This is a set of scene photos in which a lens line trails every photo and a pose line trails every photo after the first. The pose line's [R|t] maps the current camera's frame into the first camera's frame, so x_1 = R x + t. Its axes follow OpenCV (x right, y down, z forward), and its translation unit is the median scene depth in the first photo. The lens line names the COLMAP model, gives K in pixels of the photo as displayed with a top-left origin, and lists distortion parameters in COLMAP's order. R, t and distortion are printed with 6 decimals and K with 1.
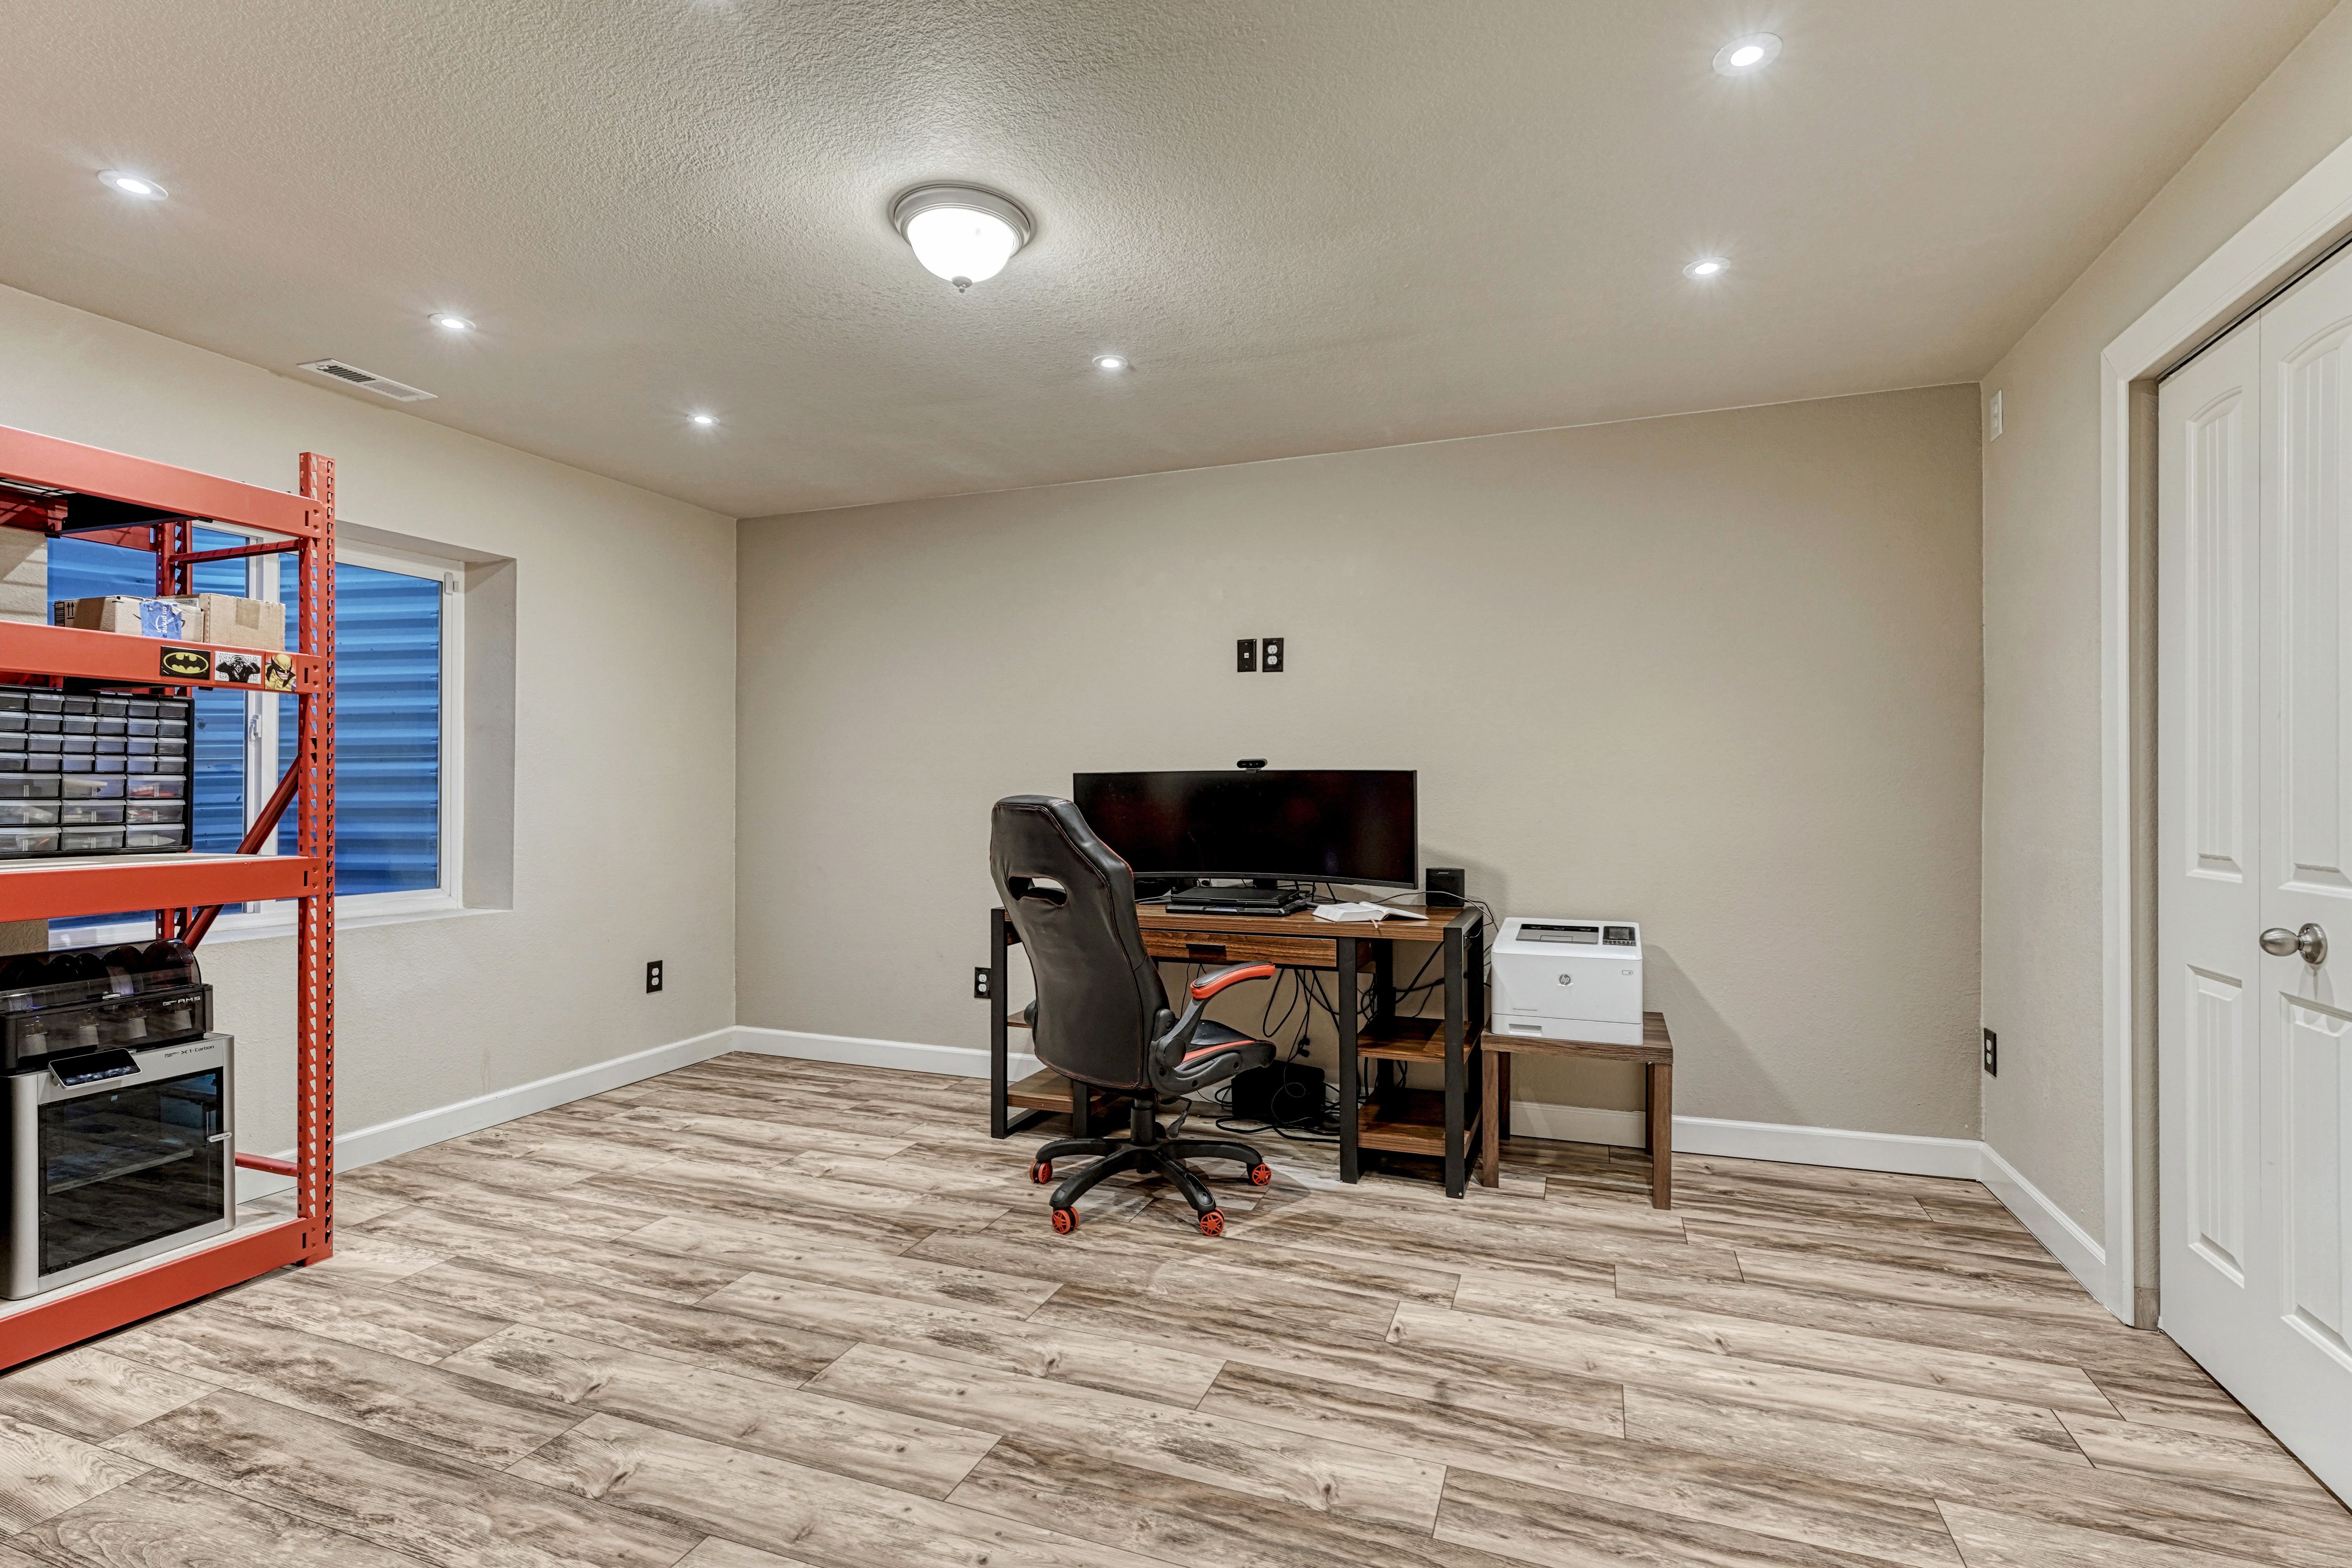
lens RADIAL K [[1082.4, 0, 1185.2], [0, 1082.4, 784.3], [0, 0, 1]] dist [-0.002418, 0.000114]
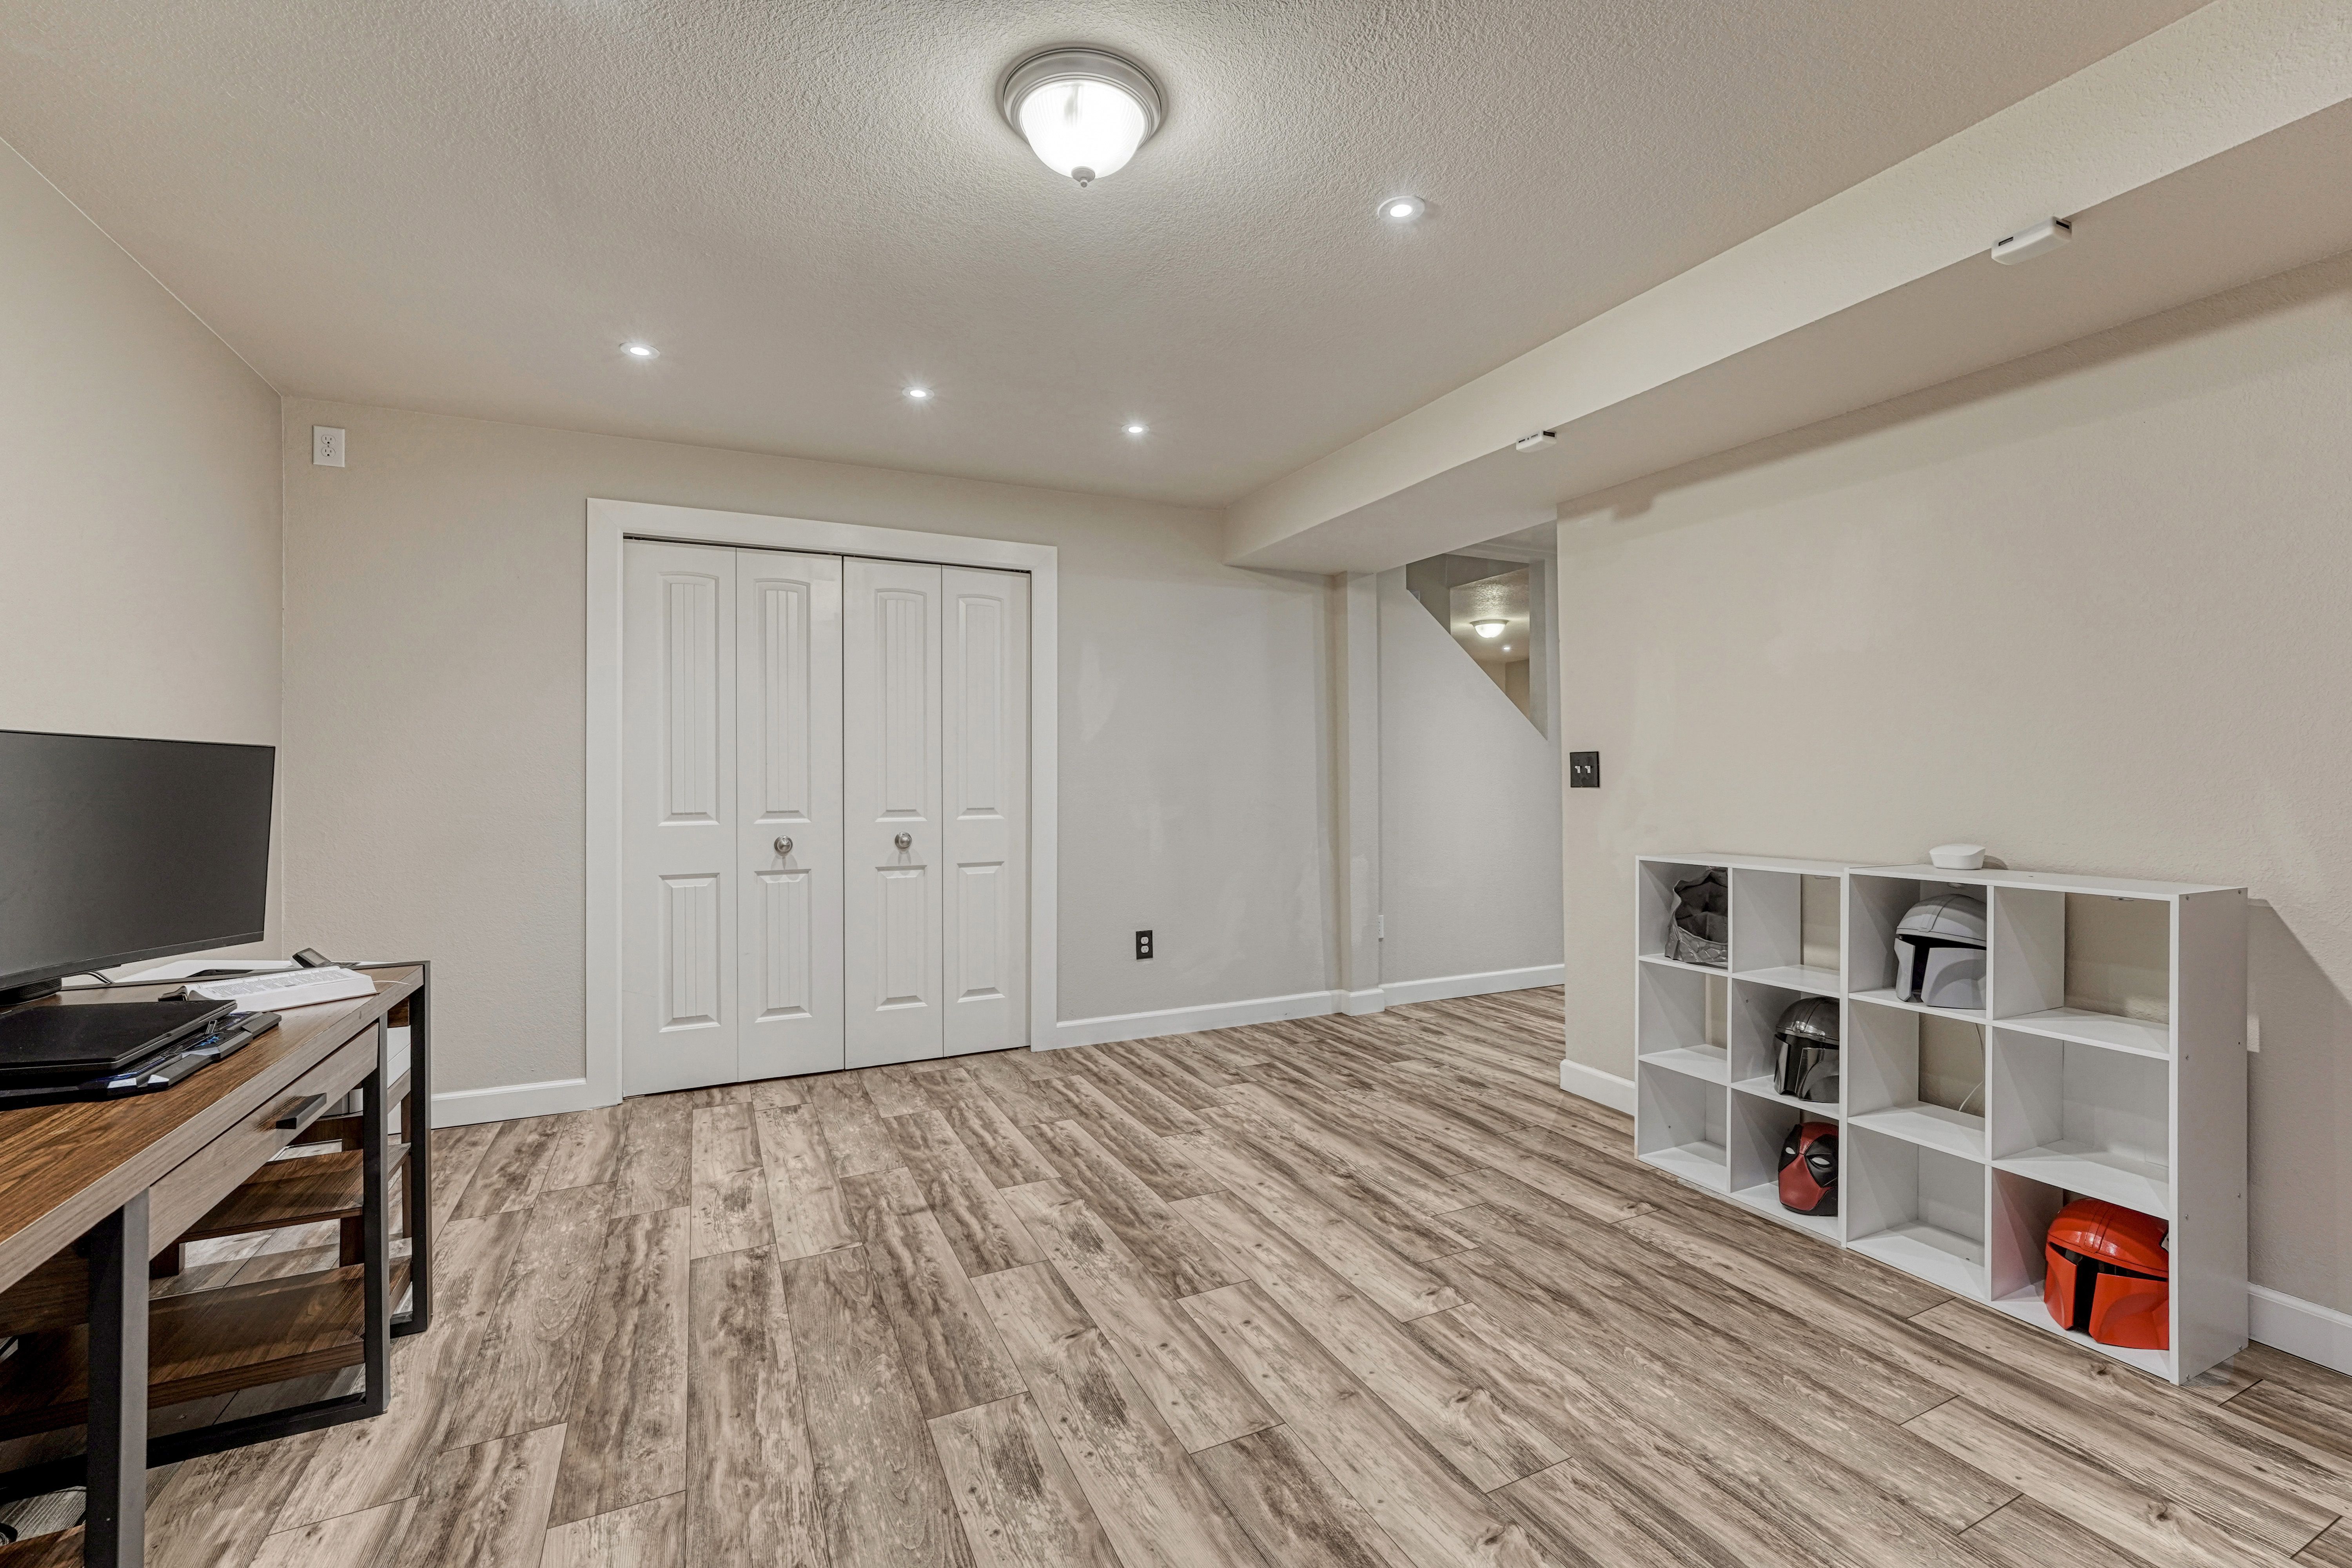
lens RADIAL K [[1000.7, 0, 1177.9], [0, 1000.7, 780.7], [0, 0, 1]] dist [-0.000441, -0.000055]
pose [[-0.723068, 0.001492, 0.690776, -0.892126], [0.002238, 0.999997, 0.000183, 0.011419], [-0.690774, 0.001678, -0.723069, 1.696124]]
